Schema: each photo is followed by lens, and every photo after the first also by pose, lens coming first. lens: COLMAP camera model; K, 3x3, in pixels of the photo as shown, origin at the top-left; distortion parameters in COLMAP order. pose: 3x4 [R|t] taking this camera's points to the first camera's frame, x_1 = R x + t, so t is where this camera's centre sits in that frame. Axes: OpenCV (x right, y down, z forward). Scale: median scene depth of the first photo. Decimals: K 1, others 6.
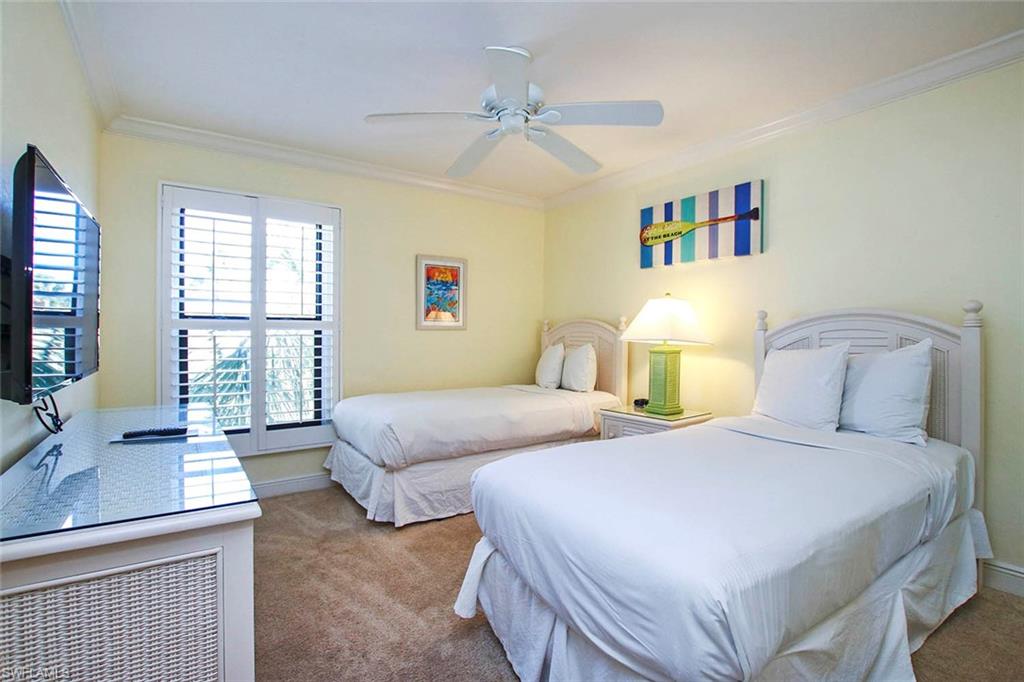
lens RADIAL K [[496.9, 0, 515.8], [0, 496.9, 335.1], [0, 0, 1]] dist [-0.012386, 0.000077]
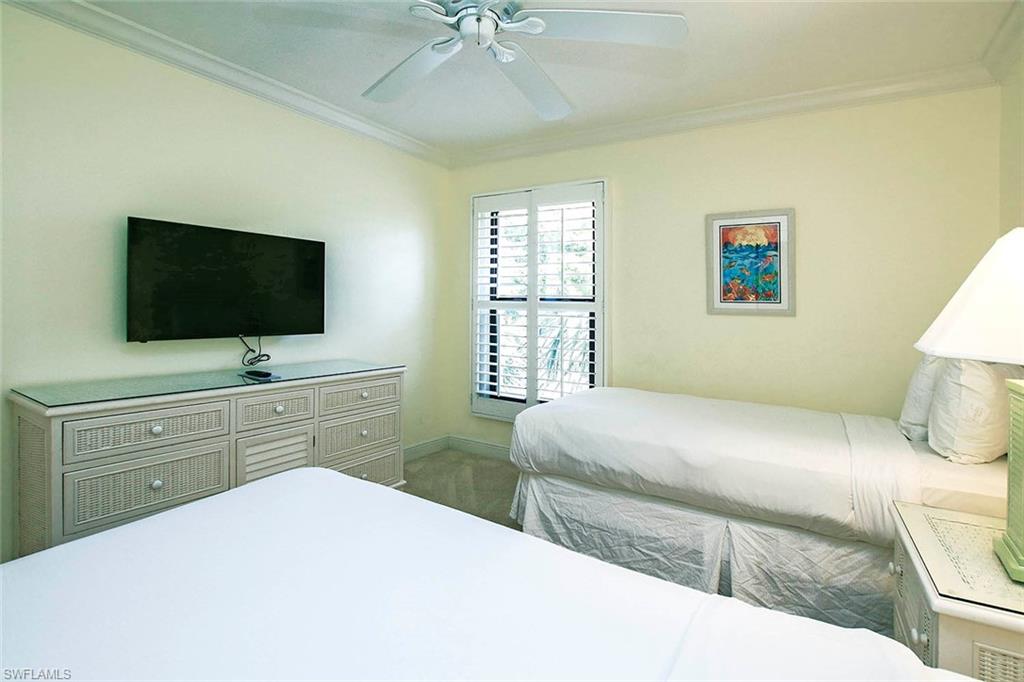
lens RADIAL K [[483.9, 0, 511.7], [0, 483.9, 310.2], [0, 0, 1]] dist [-0.002003, -0.000083]
pose [[0.395929, 0.010383, -0.918222, 0.437161], [-0.031133, 0.999513, -0.002122, -0.007419], [0.917753, 0.029427, 0.396060, 0.533358]]
